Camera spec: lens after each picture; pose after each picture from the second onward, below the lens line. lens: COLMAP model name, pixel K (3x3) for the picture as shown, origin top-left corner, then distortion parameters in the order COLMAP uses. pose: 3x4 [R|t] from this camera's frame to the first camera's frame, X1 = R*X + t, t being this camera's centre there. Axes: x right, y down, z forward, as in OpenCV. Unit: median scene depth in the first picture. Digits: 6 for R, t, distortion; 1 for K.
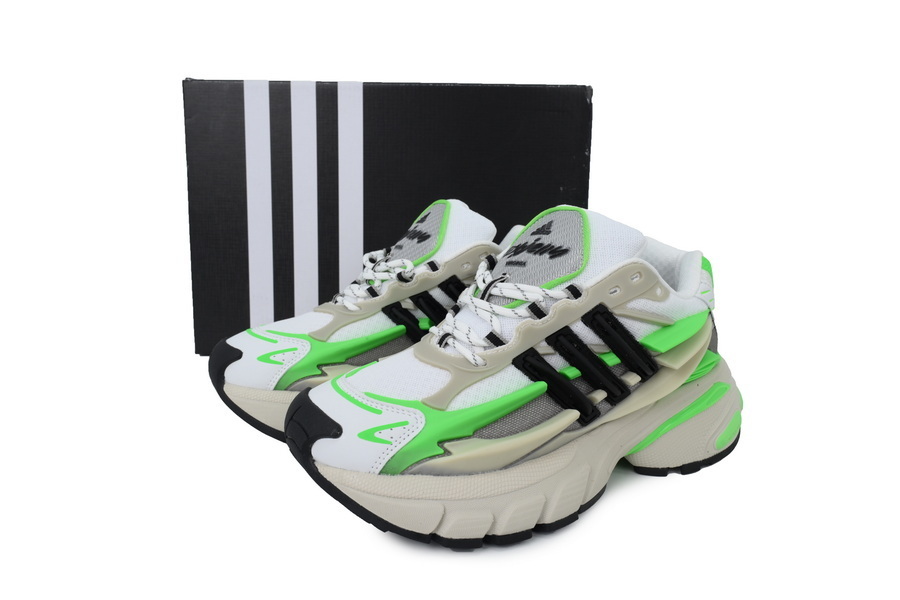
lens RADIAL K [[692.0, 0, 450.0], [0, 692.0, 300.0], [0, 0, 1]] dist [0.001179, -0.001354]
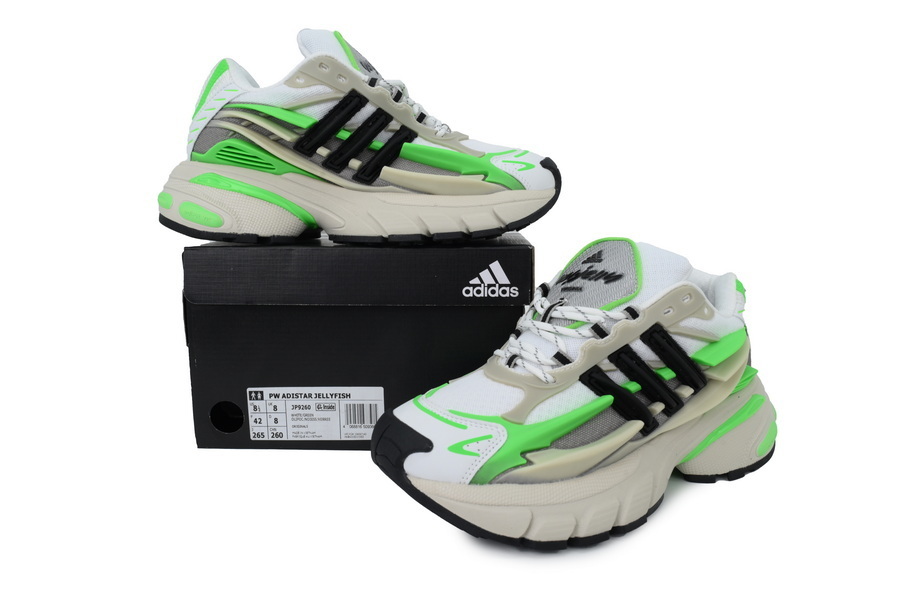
lens RADIAL K [[692.0, 0, 450.0], [0, 692.0, 300.0], [0, 0, 1]] dist [0.001179, -0.001354]
pose [[0.998955, -0.024300, 0.038703, -0.151611], [0.026343, 0.998238, -0.053178, 0.018579], [-0.037342, 0.054142, 0.997835, -0.086747]]
